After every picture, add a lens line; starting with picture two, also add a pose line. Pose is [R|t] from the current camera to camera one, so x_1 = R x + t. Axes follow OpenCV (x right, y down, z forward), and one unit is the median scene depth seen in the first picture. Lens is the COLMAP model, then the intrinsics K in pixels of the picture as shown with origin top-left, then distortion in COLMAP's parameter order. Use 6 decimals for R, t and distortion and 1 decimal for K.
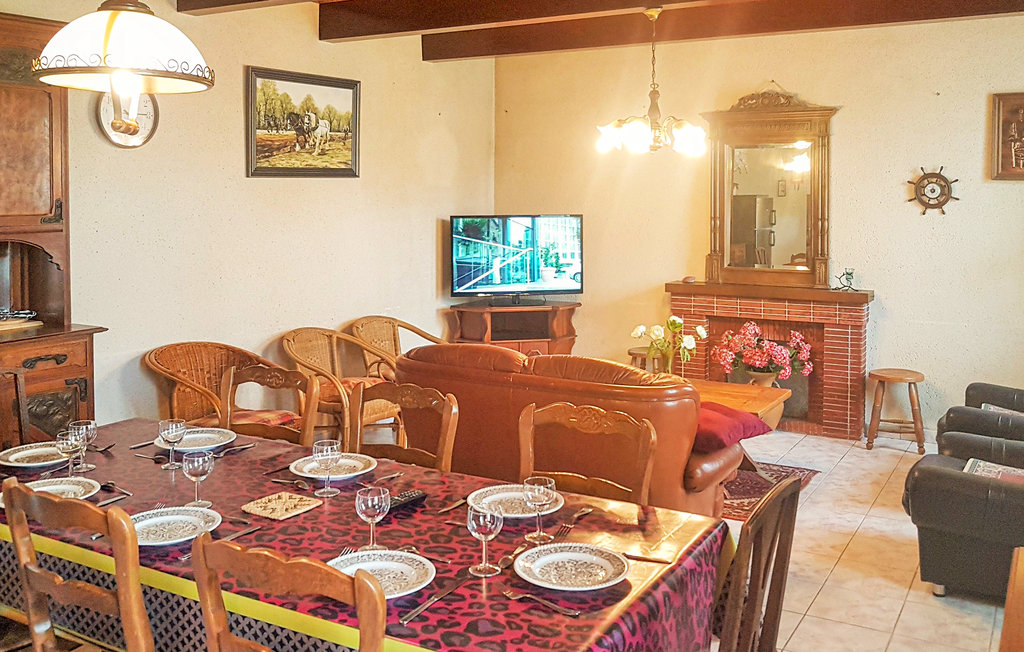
lens RADIAL K [[946.4, 0, 511.3], [0, 946.4, 305.1], [0, 0, 1]] dist [-0.032755, 0.008145]
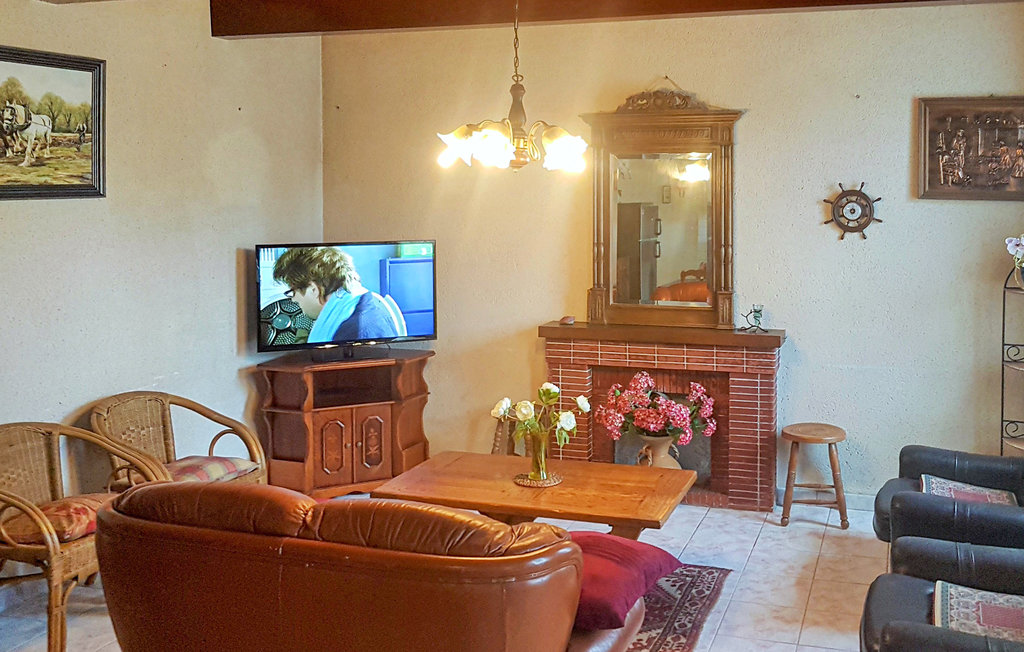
lens RADIAL K [[956.6, 0, 512.0], [0, 956.6, 326.0], [0, 0, 1]] dist [0.046813, -0.230434]
pose [[0.991985, -0.009388, 0.126010, 0.037394], [0.007373, 0.999838, 0.016449, -0.036876], [-0.126144, -0.015388, 0.991893, 0.192446]]
